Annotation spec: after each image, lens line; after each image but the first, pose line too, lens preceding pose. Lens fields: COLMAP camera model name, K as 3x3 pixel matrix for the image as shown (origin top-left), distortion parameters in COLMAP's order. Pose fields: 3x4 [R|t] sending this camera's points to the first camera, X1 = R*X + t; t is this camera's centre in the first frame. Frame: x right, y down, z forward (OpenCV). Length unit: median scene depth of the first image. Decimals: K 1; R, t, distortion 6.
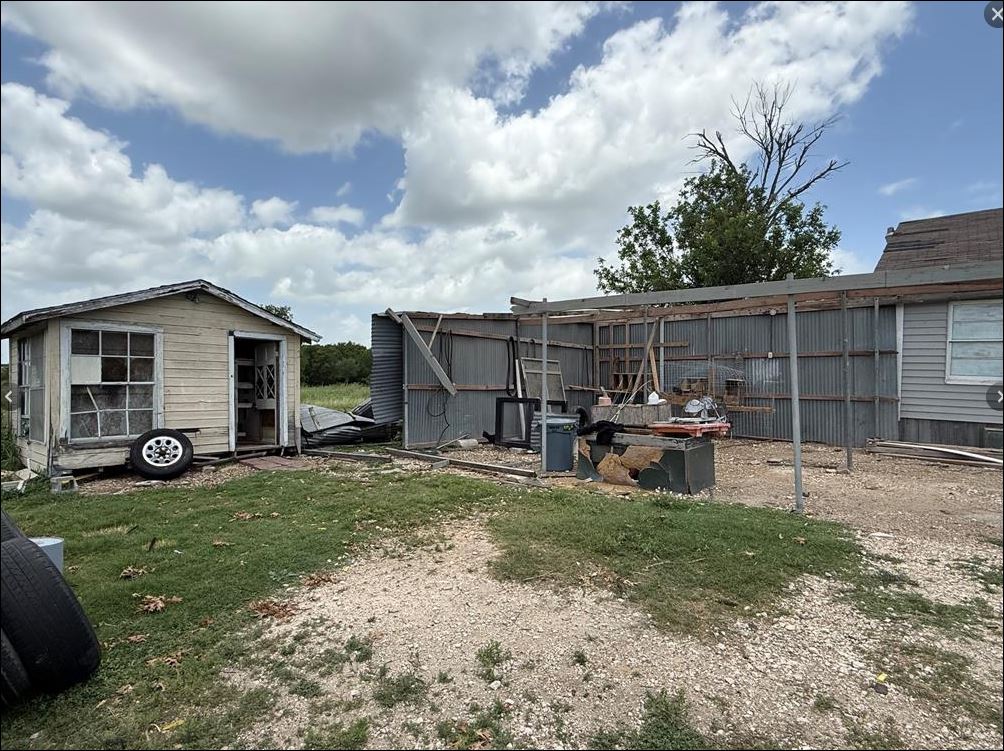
lens RADIAL K [[522.8, 0, 509.3], [0, 522.8, 388.5], [0, 0, 1]] dist [0.004887, 0.001233]
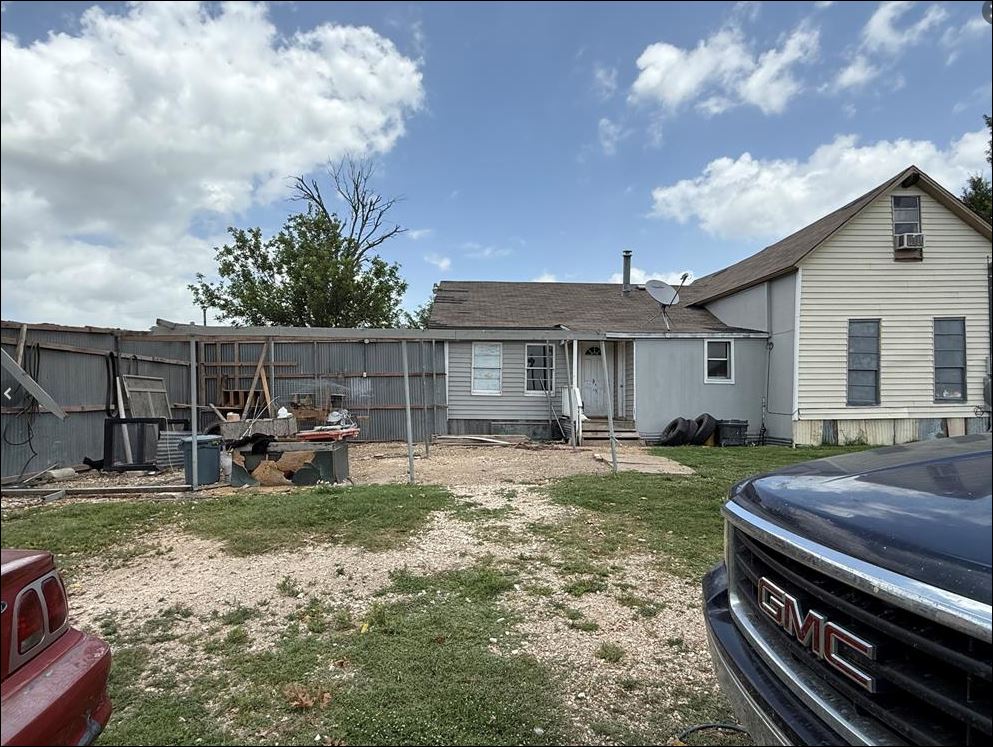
lens RADIAL K [[729.7, 0, 495.6], [0, 729.7, 375.9], [0, 0, 1]] dist [-0.005230, 0.004144]
pose [[0.690362, -0.001454, 0.723463, -0.504323], [0.027903, 0.999307, -0.024619, -0.007867], [-0.722926, 0.037183, 0.689924, -0.397469]]
